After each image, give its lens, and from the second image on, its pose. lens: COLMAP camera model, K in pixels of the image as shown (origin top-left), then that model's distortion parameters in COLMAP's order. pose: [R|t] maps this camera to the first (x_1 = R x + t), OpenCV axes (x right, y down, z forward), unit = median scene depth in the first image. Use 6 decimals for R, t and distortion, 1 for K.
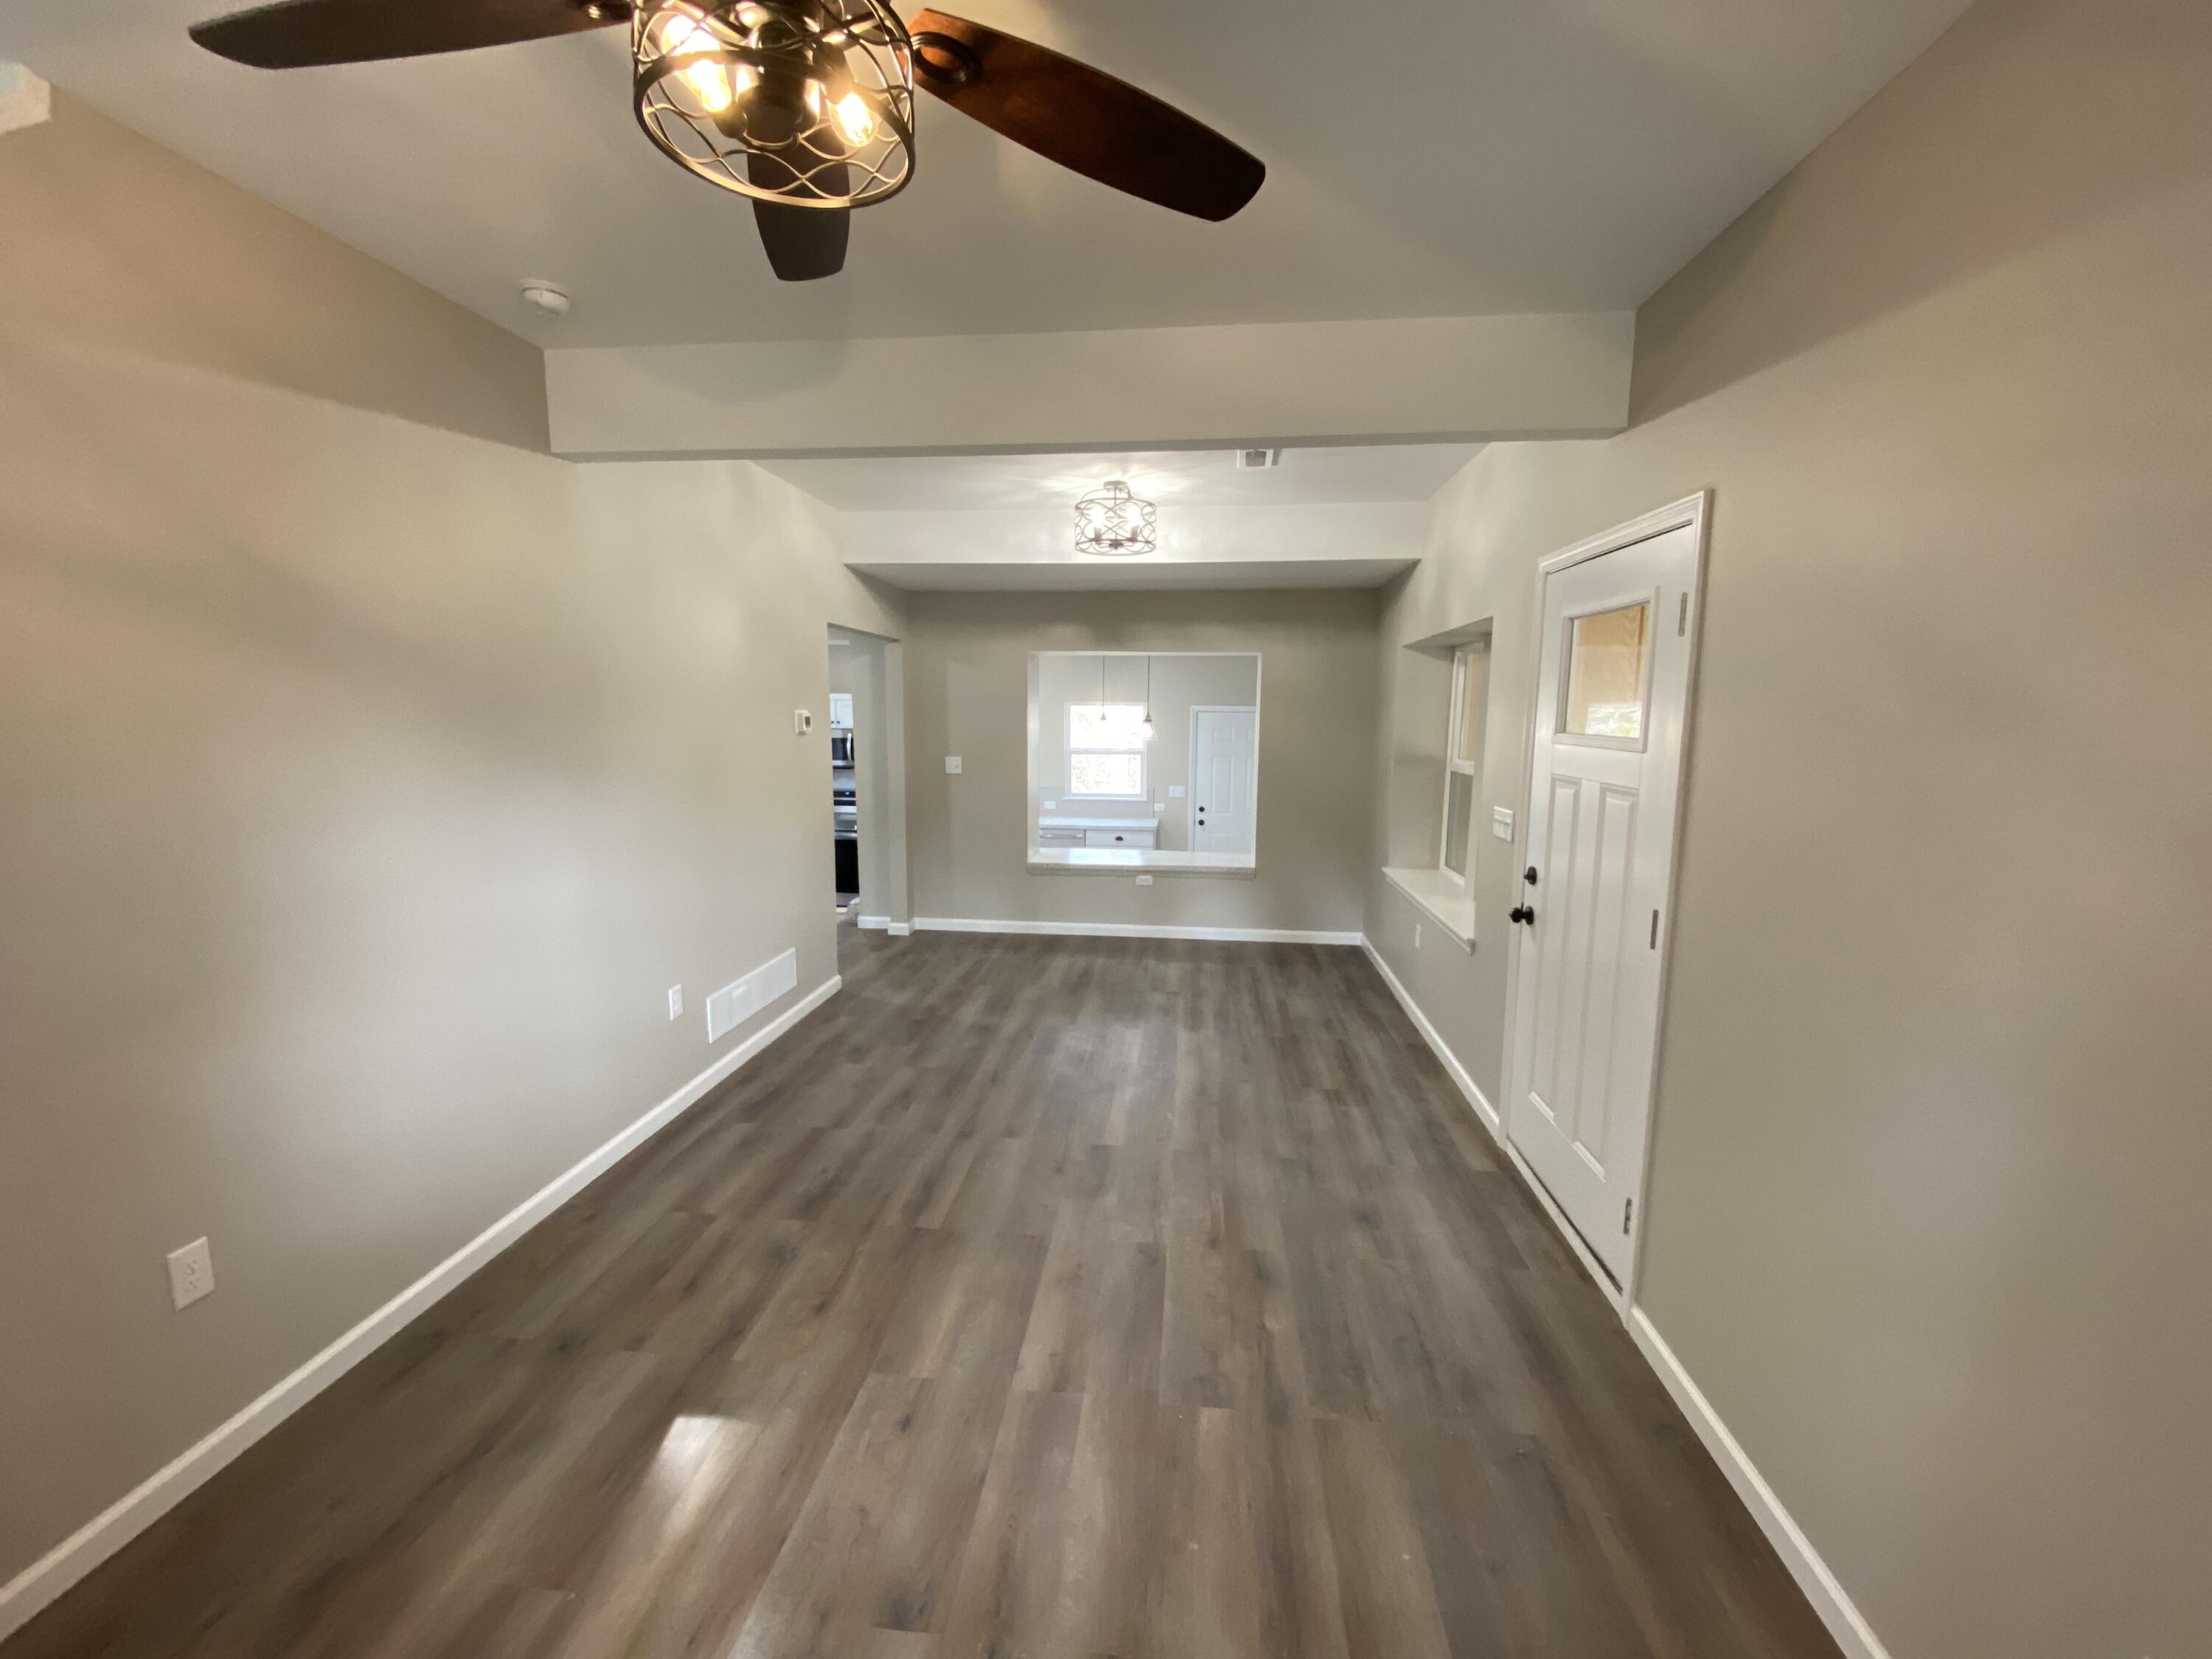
lens RADIAL K [[876.9, 0, 1108.0], [0, 876.9, 841.0], [0, 0, 1]] dist [0.000335, 0.000035]
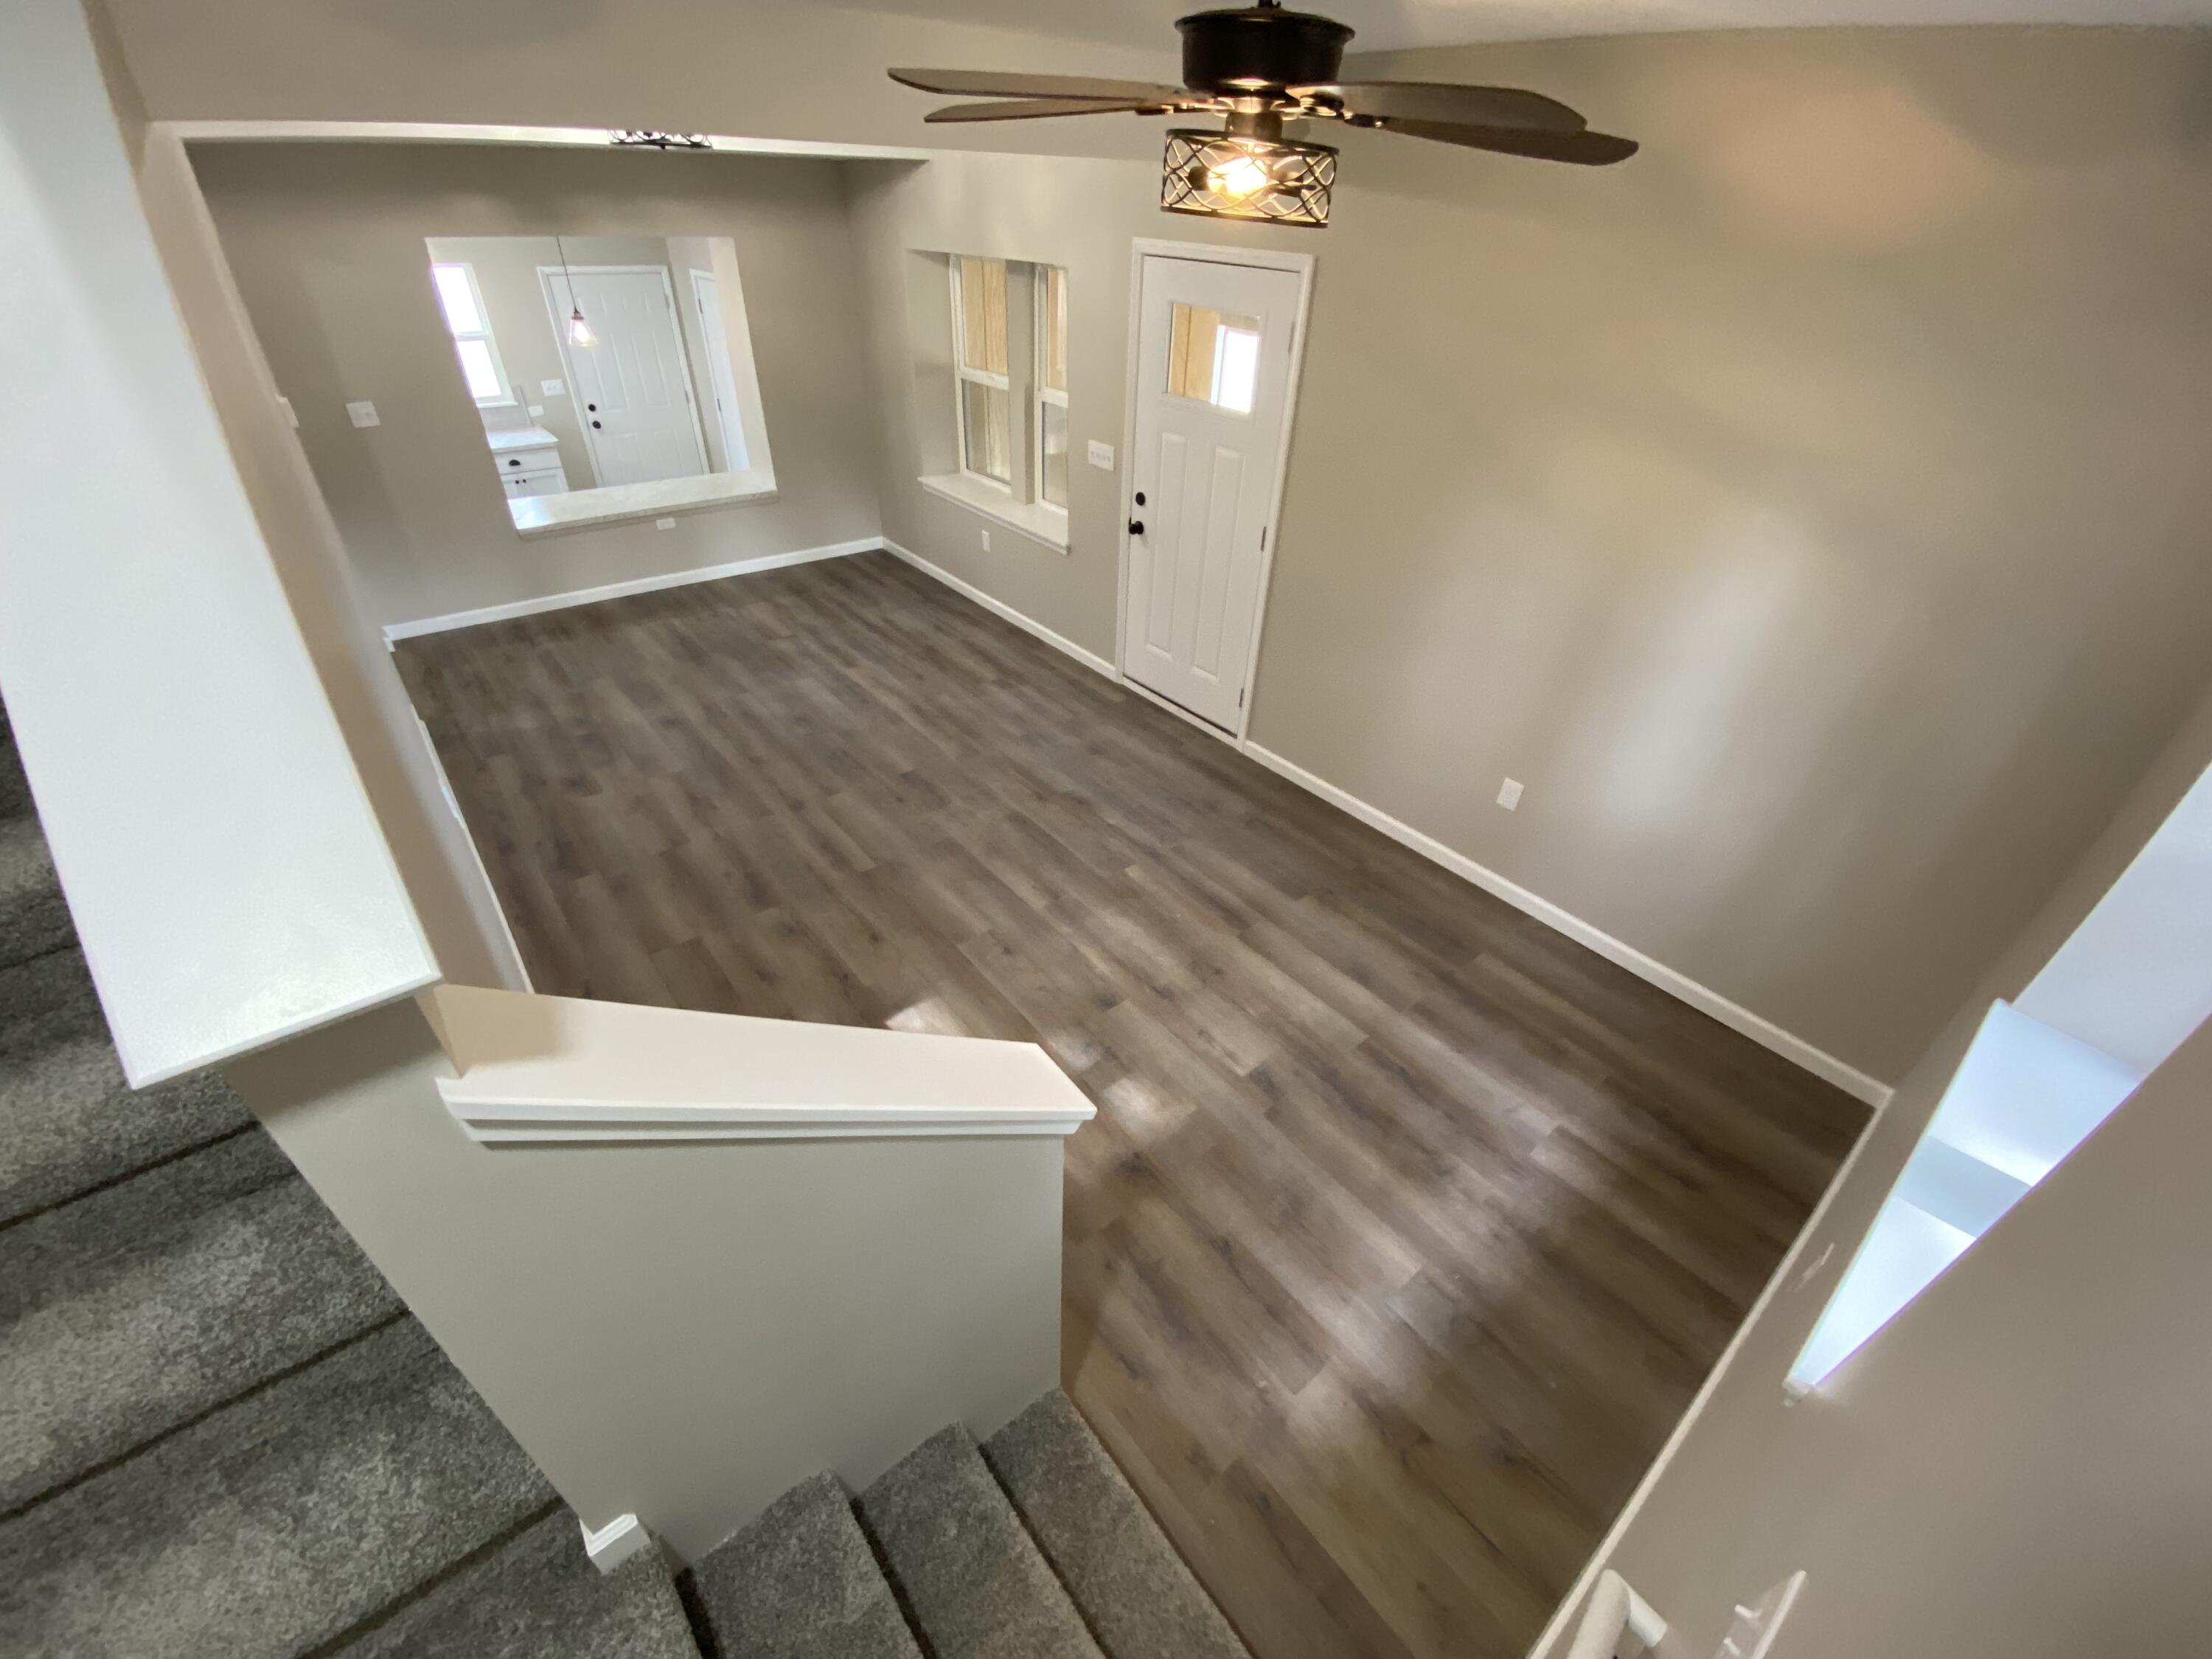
lens RADIAL K [[895.5, 0, 1106.0], [0, 895.5, 829.5], [0, 0, 1]] dist [0.023350, -0.025421]
pose [[0.709840, -0.388364, 0.587623, -0.509888], [0.073154, 0.870398, 0.486883, -0.168365], [-0.700554, -0.302622, 0.646253, -0.068630]]
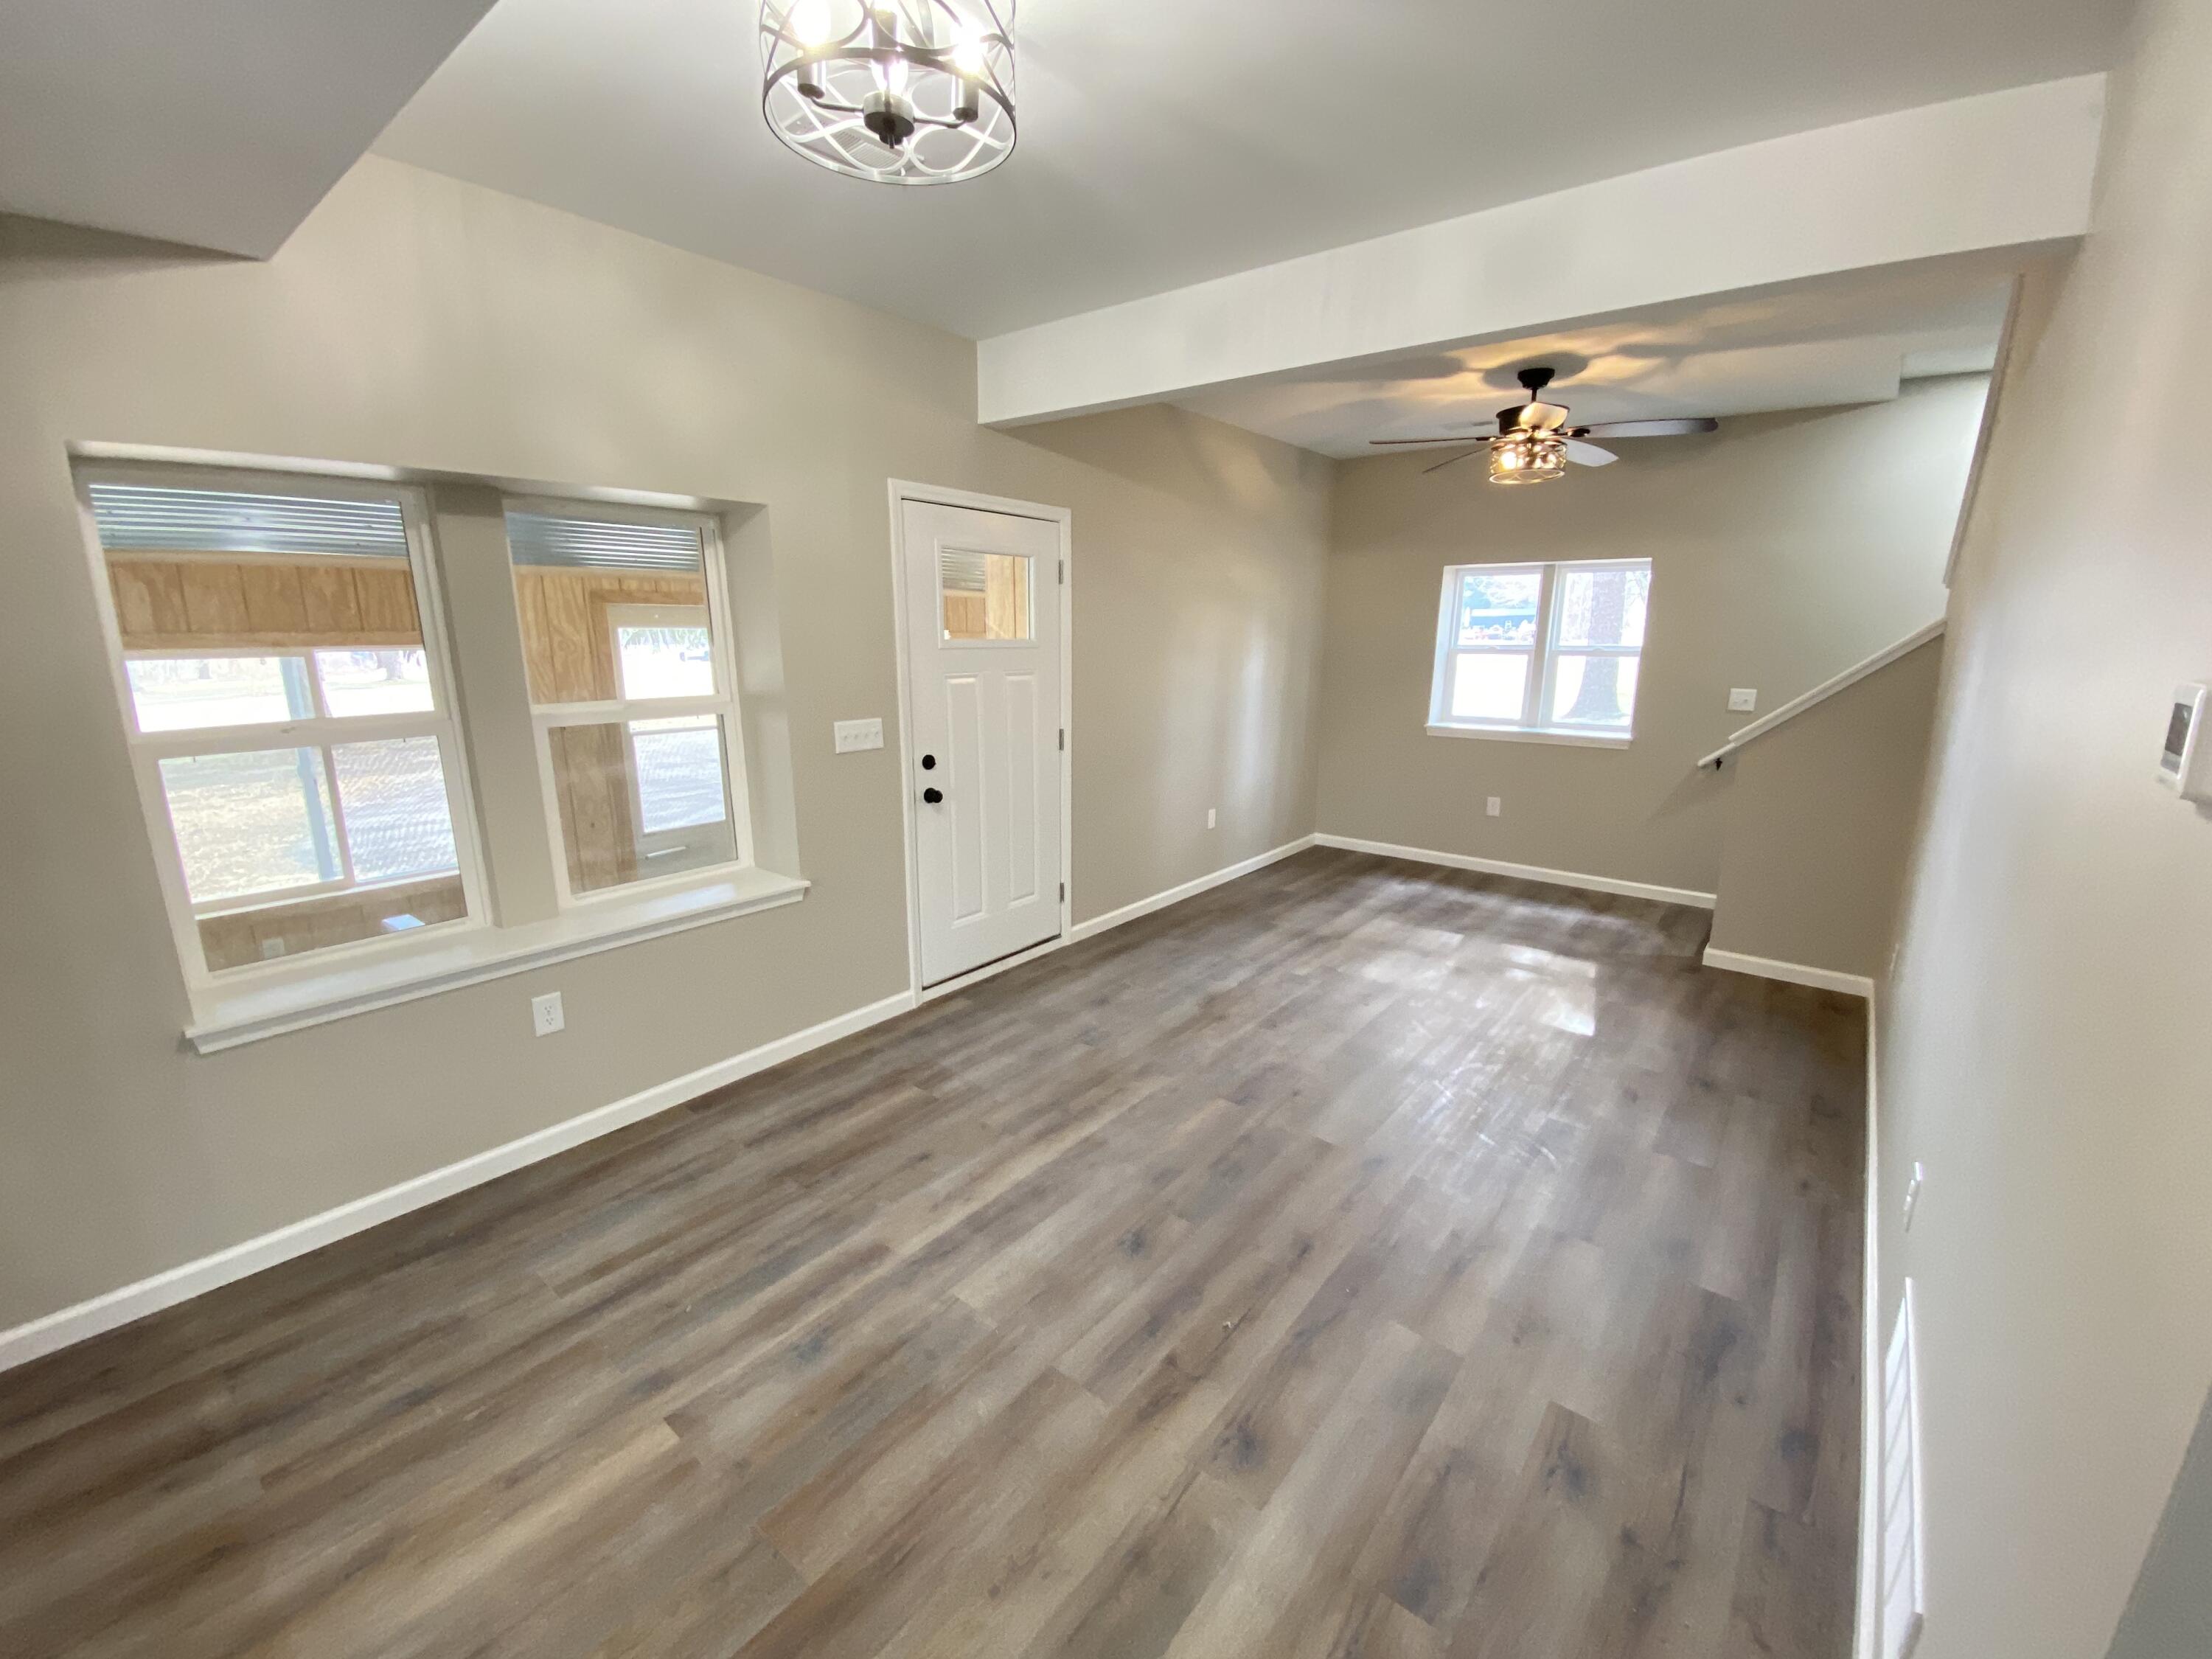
lens RADIAL K [[895.5, 0, 1106.0], [0, 895.5, 829.5], [0, 0, 1]] dist [0.023350, -0.025421]
pose [[-0.830582, -0.139727, 0.539082, -0.310926], [0.071036, 0.933522, 0.351411, -0.227385], [-0.552347, 0.330170, -0.765441, 1.446980]]
